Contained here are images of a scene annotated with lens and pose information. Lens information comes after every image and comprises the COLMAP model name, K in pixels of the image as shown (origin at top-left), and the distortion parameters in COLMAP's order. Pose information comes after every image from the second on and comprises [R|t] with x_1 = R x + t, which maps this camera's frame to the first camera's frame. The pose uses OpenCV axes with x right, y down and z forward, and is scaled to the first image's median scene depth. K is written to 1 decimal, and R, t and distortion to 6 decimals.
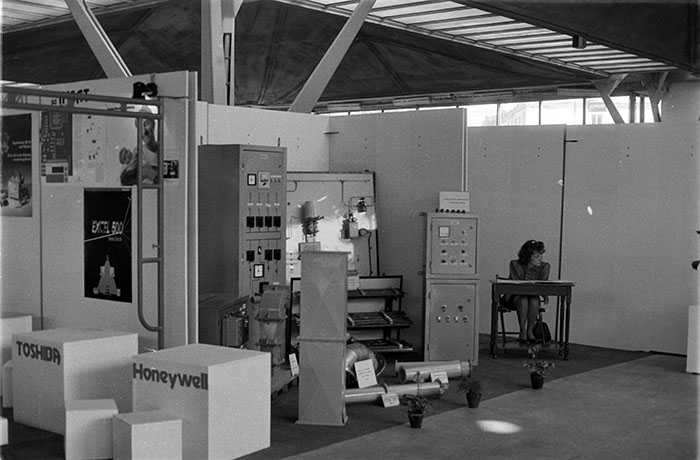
lens RADIAL K [[1049.3, 0, 350.0], [0, 1049.3, 232.0], [0, 0, 1]] dist [-0.138721, 0.000000]
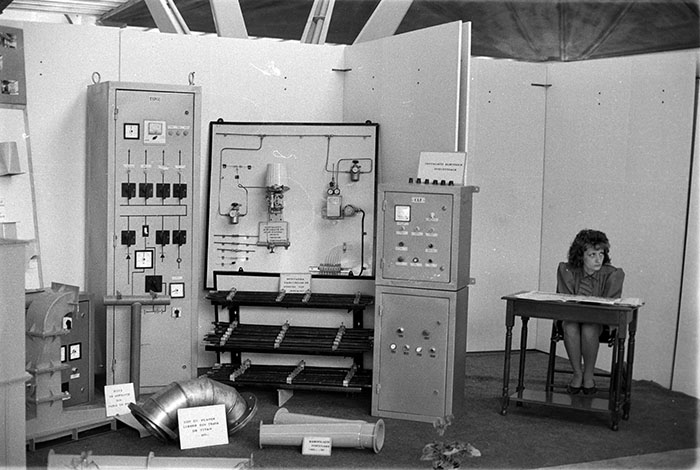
lens RADIAL K [[1049.3, 0, 350.0], [0, 1049.3, 233.0], [0, 0, 1]] dist [-0.138721, 0.000000]
pose [[0.913731, 0.042742, -0.404066, 0.312231], [-0.031235, 0.998898, 0.035031, -0.009636], [0.405118, -0.019388, 0.914059, 0.390012]]
